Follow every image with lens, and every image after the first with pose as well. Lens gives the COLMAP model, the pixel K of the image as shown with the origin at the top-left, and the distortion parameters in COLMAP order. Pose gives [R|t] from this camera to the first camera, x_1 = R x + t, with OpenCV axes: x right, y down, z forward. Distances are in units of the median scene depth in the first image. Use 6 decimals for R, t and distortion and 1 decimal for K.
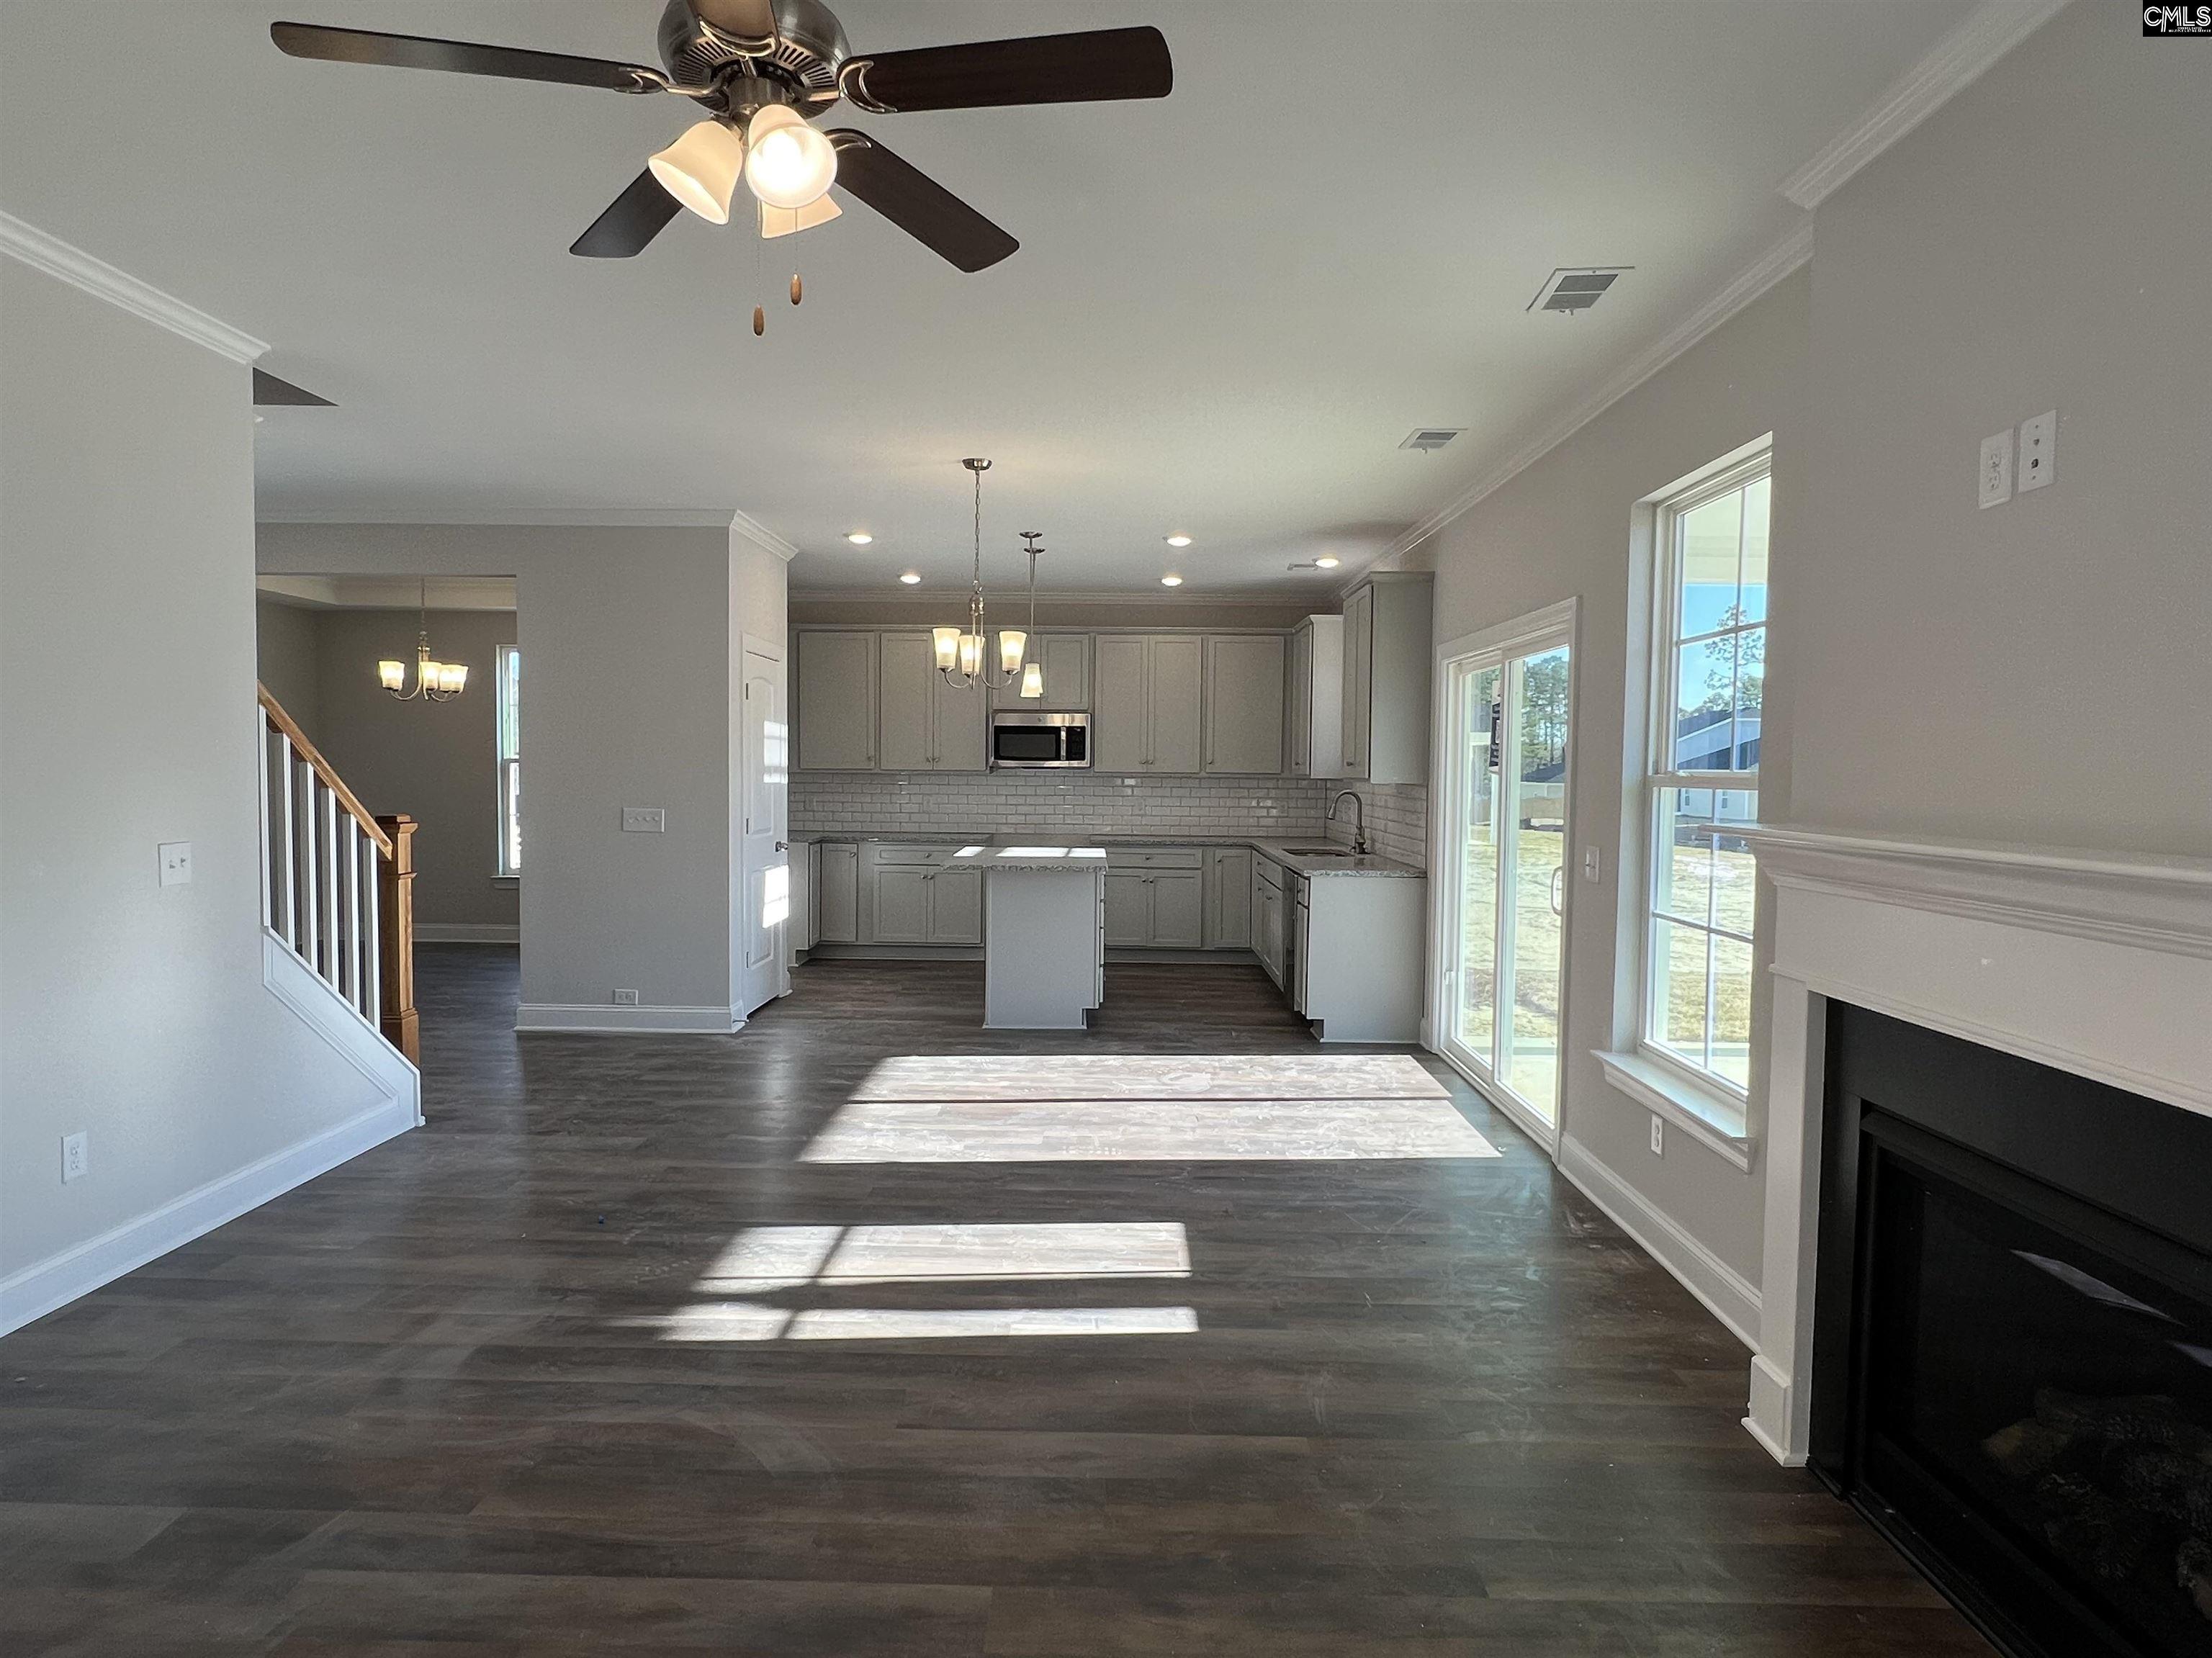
lens RADIAL K [[1276.2, 0, 1090.7], [0, 1276.2, 824.6], [0, 0, 1]] dist [0.004113, -0.005113]
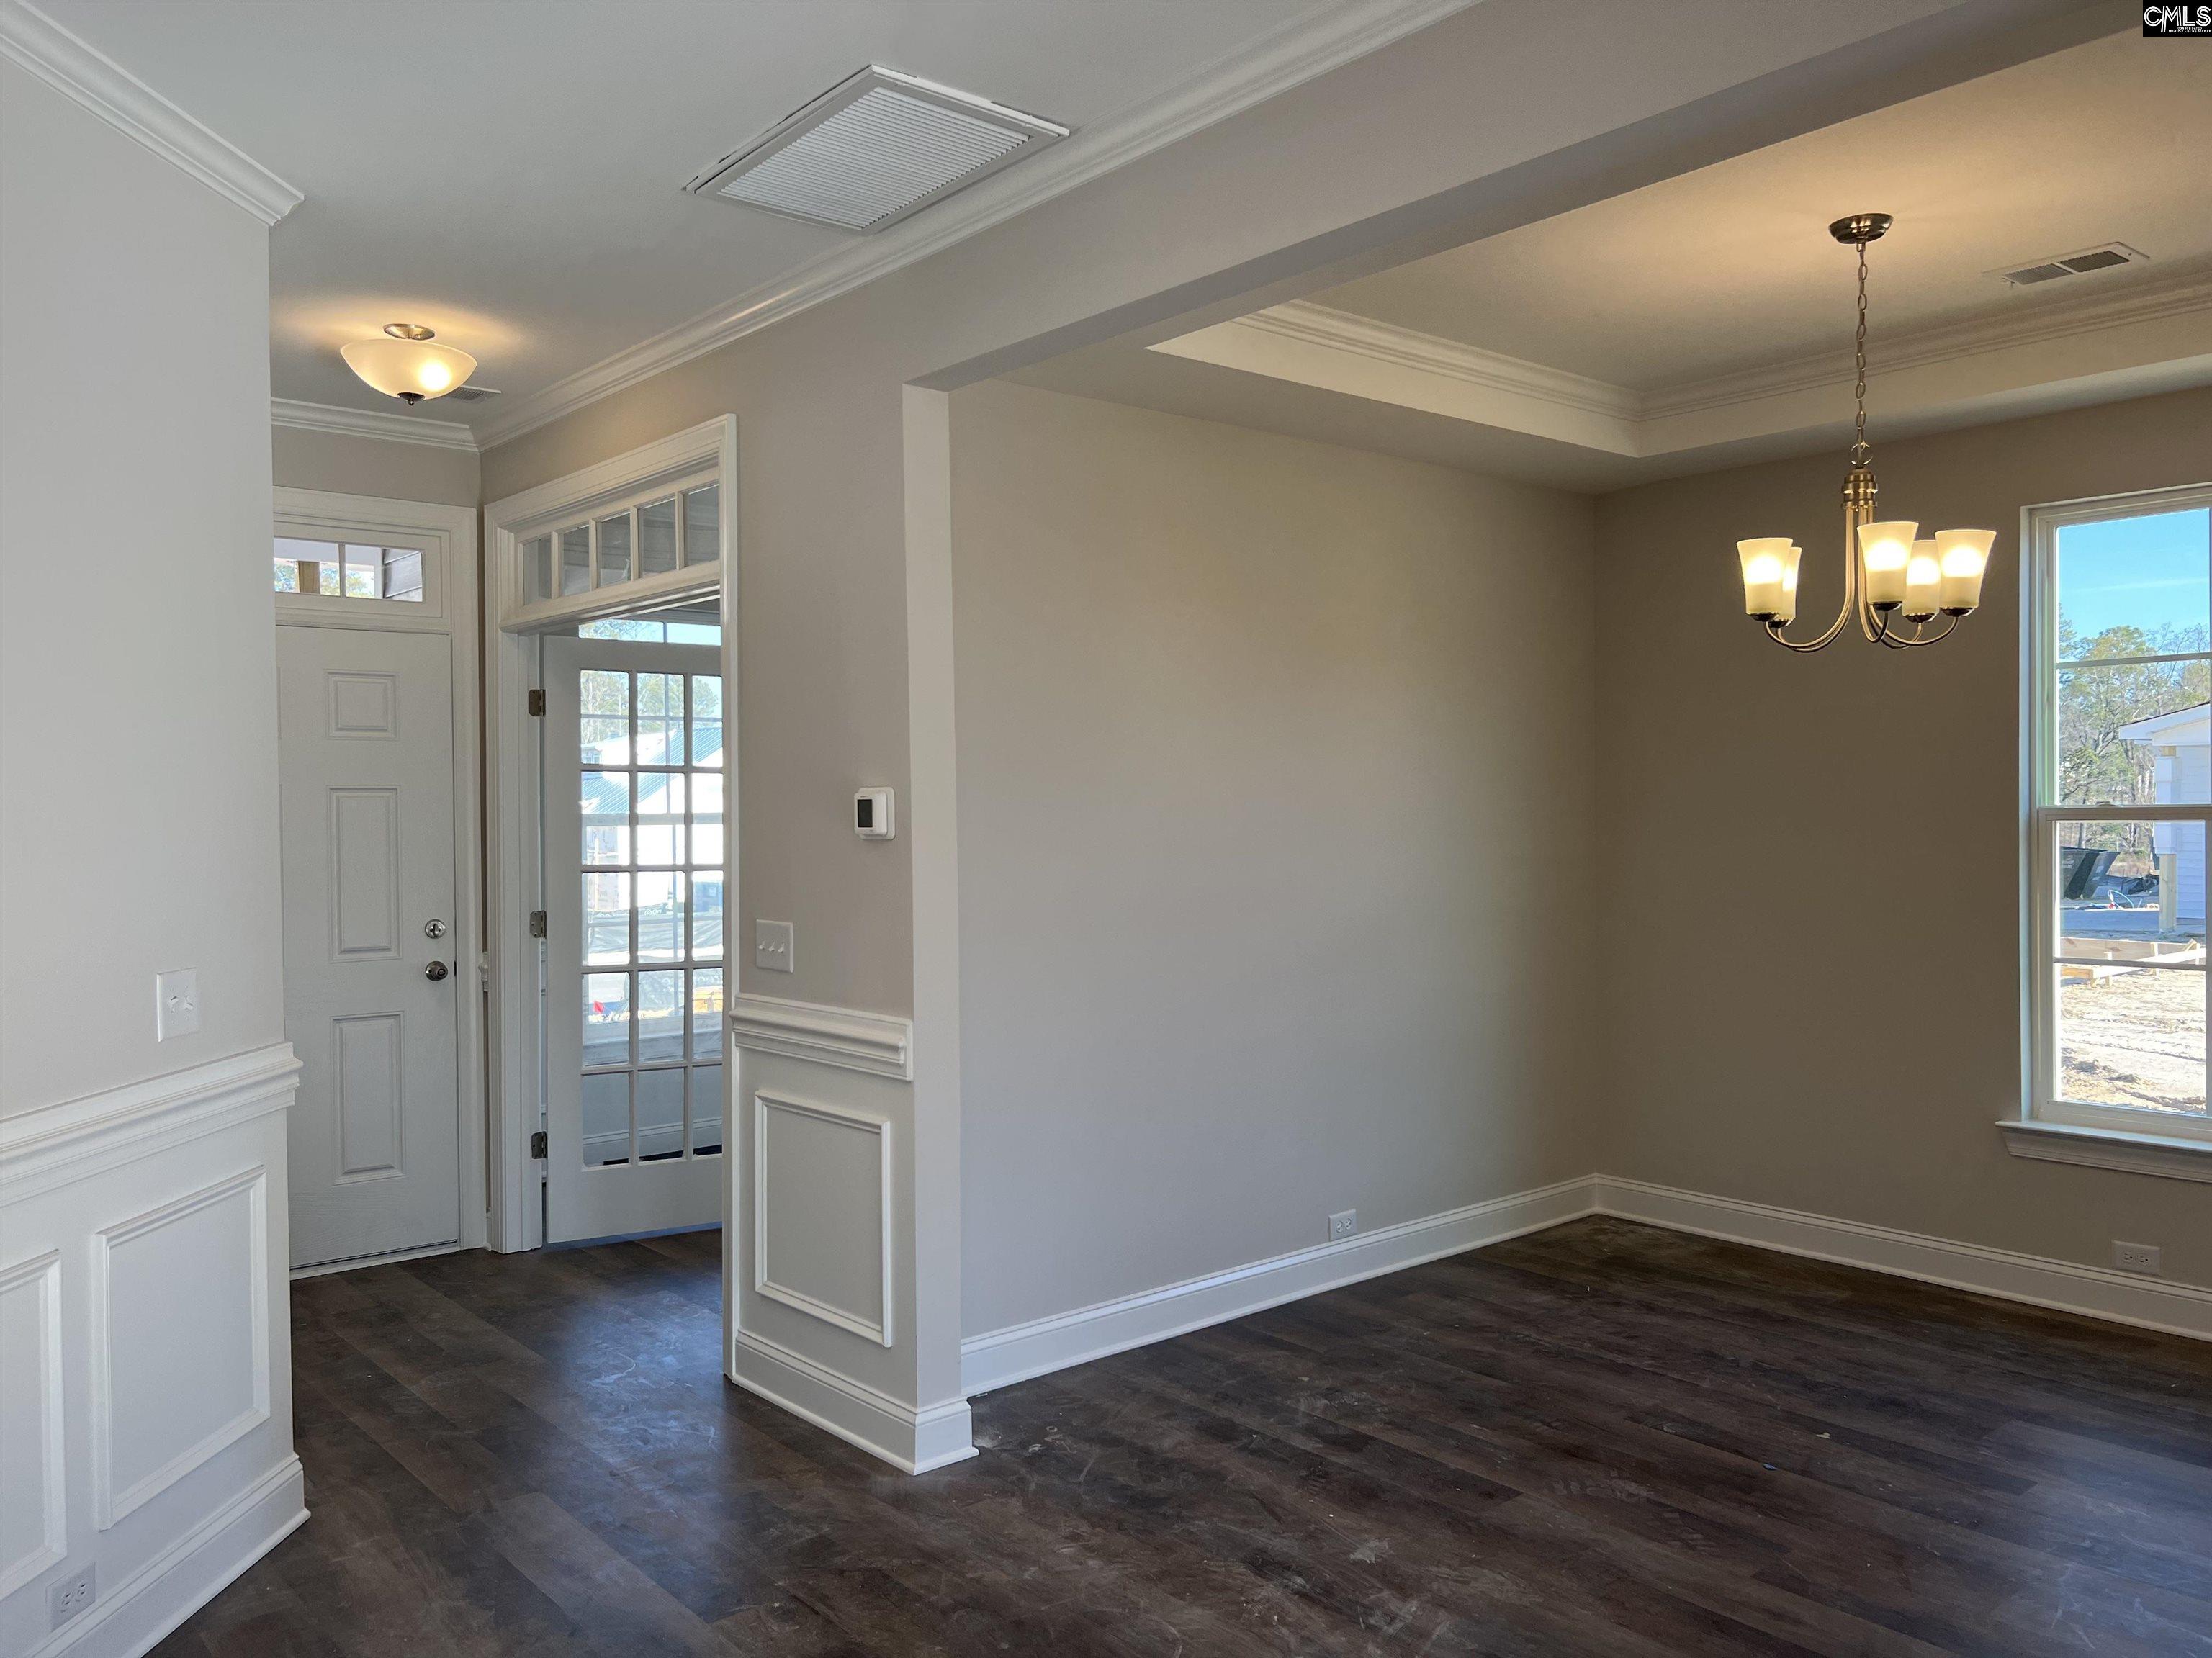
lens RADIAL K [[1660.5, 0, 1111.3], [0, 1660.5, 834.5], [0, 0, 1]] dist [0.054499, -0.064132]
pose [[0.662040, -0.005265, -0.749450, -0.503136], [-0.017750, 0.999585, -0.022702, -0.052761], [0.749258, 0.028332, 0.661672, 0.876954]]
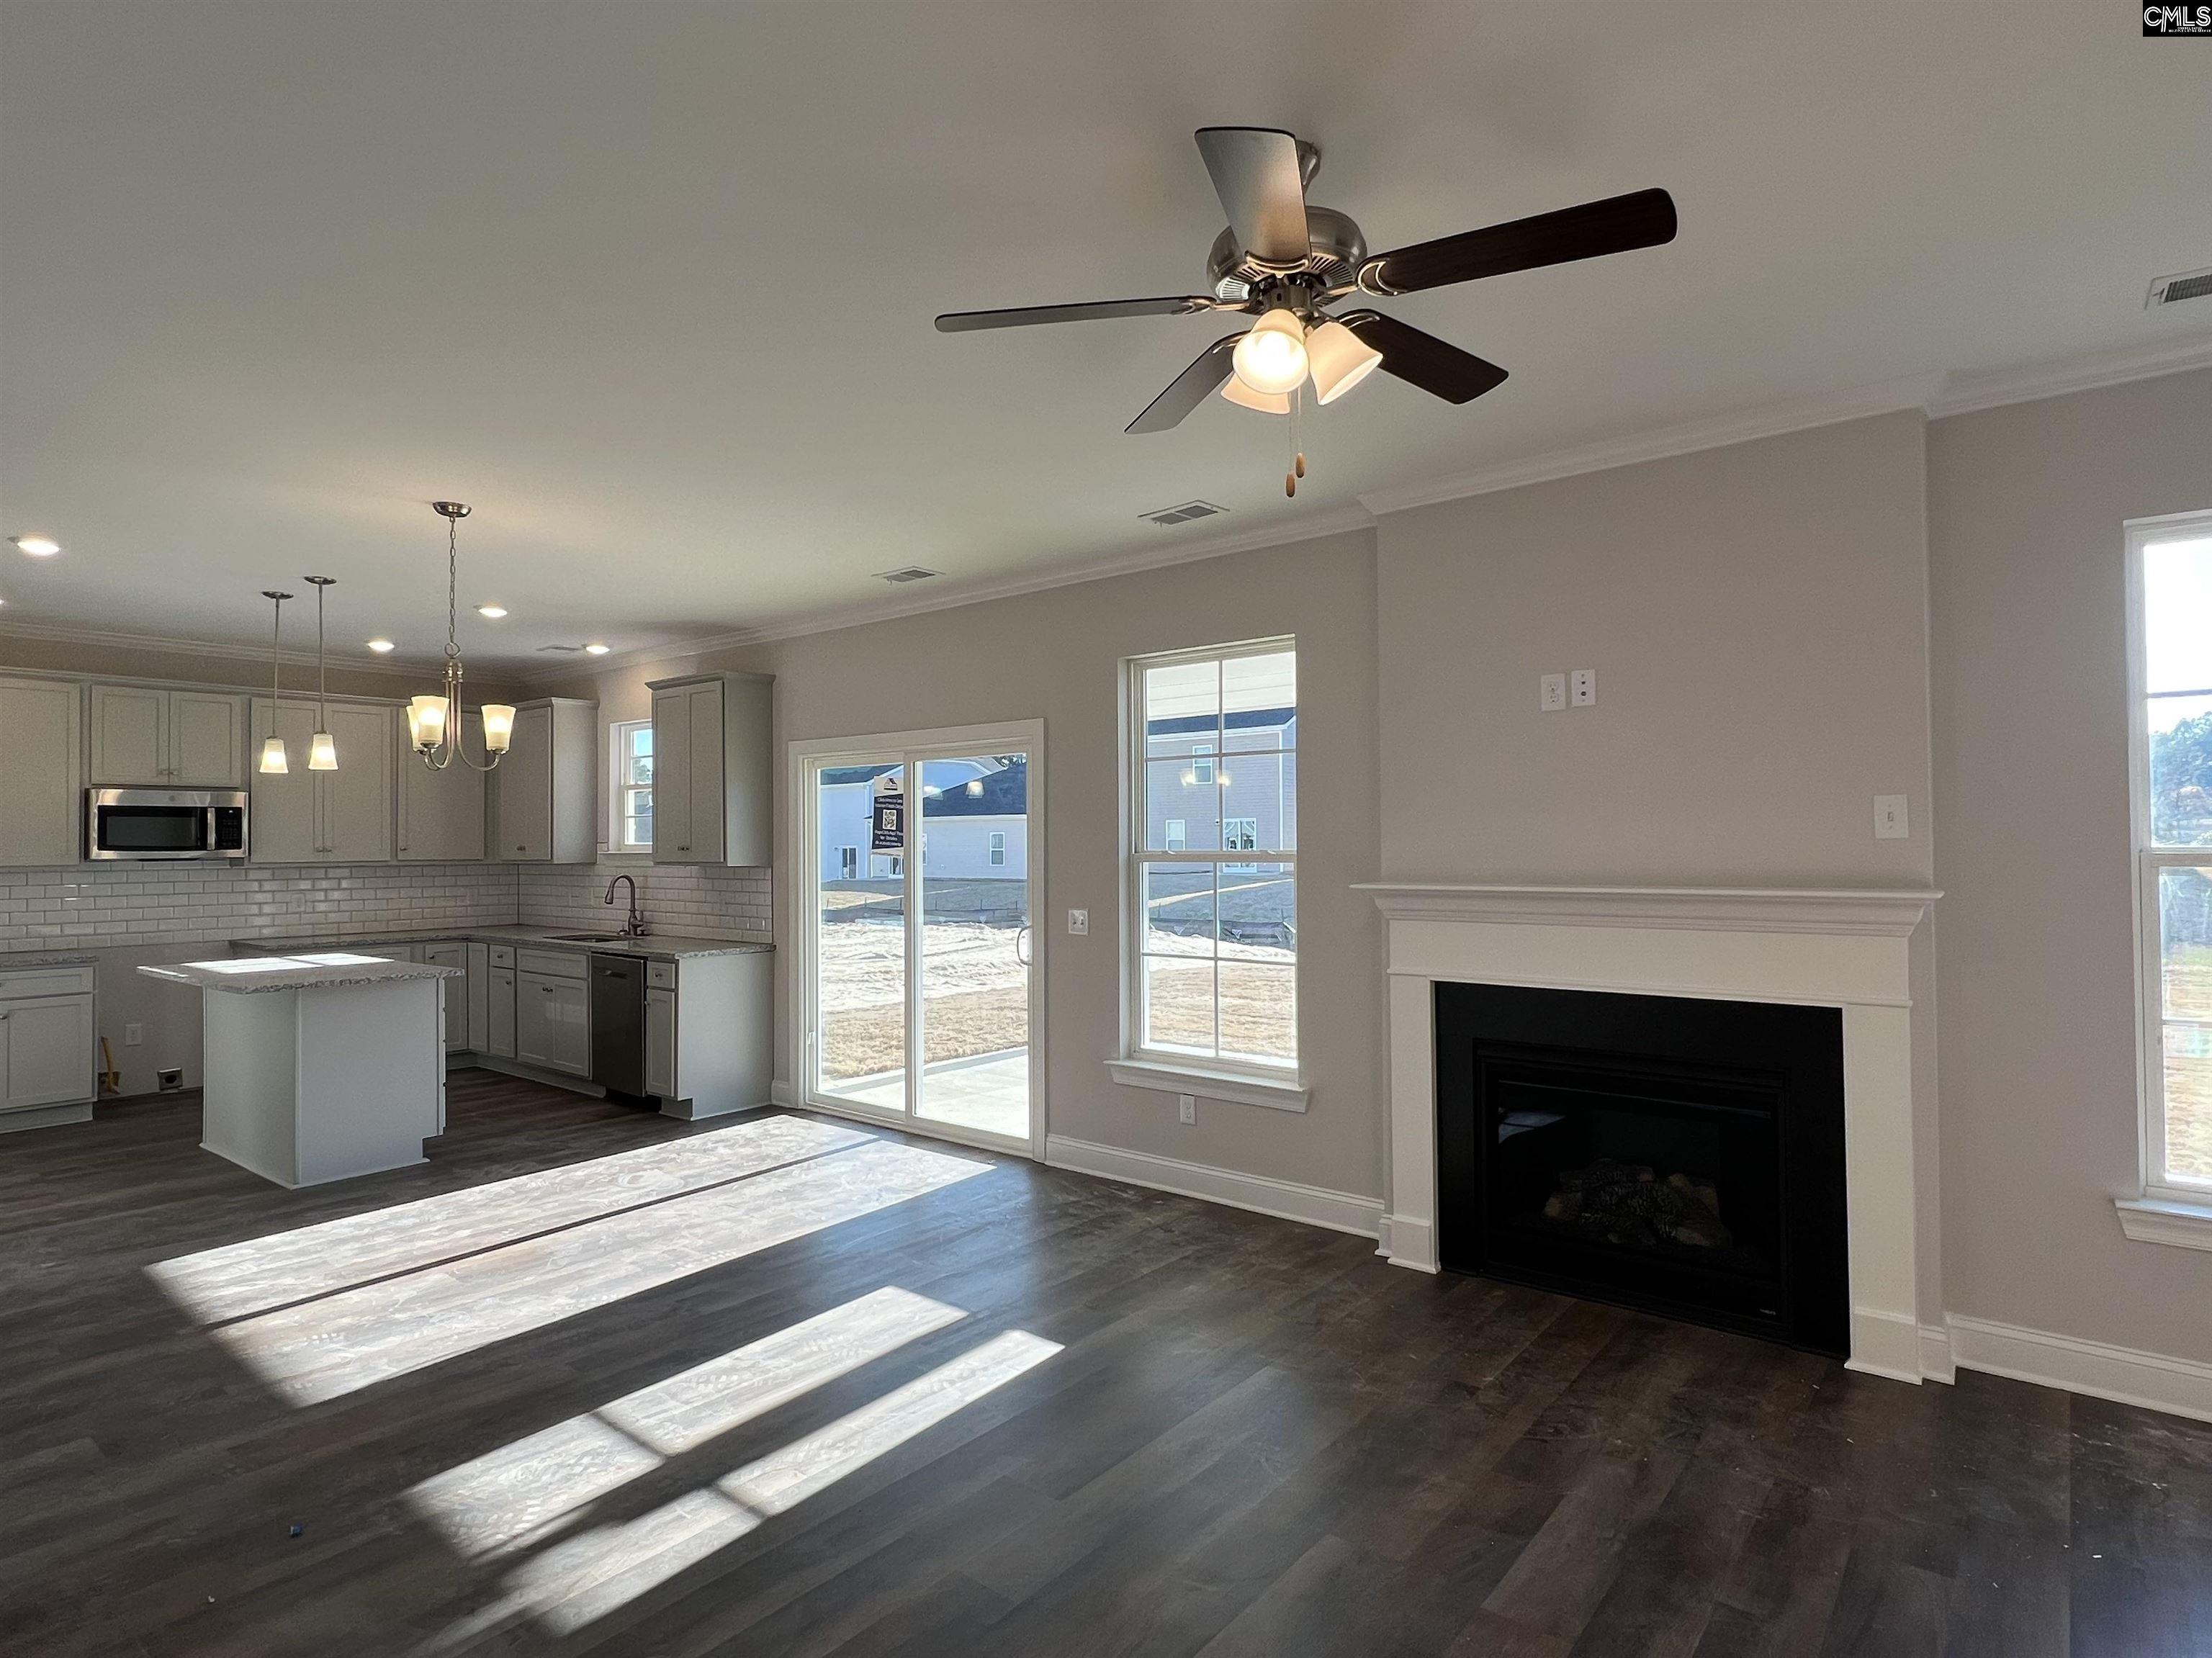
lens RADIAL K [[1184.7, 0, 1093.7], [0, 1184.7, 829.0], [0, 0, 1]] dist [-0.004631, 0.000555]
pose [[0.618999, -0.004441, 0.785379, -0.459576], [0.049720, 0.998200, -0.033542, -0.019109], [-0.783816, 0.059812, 0.618106, 0.184473]]
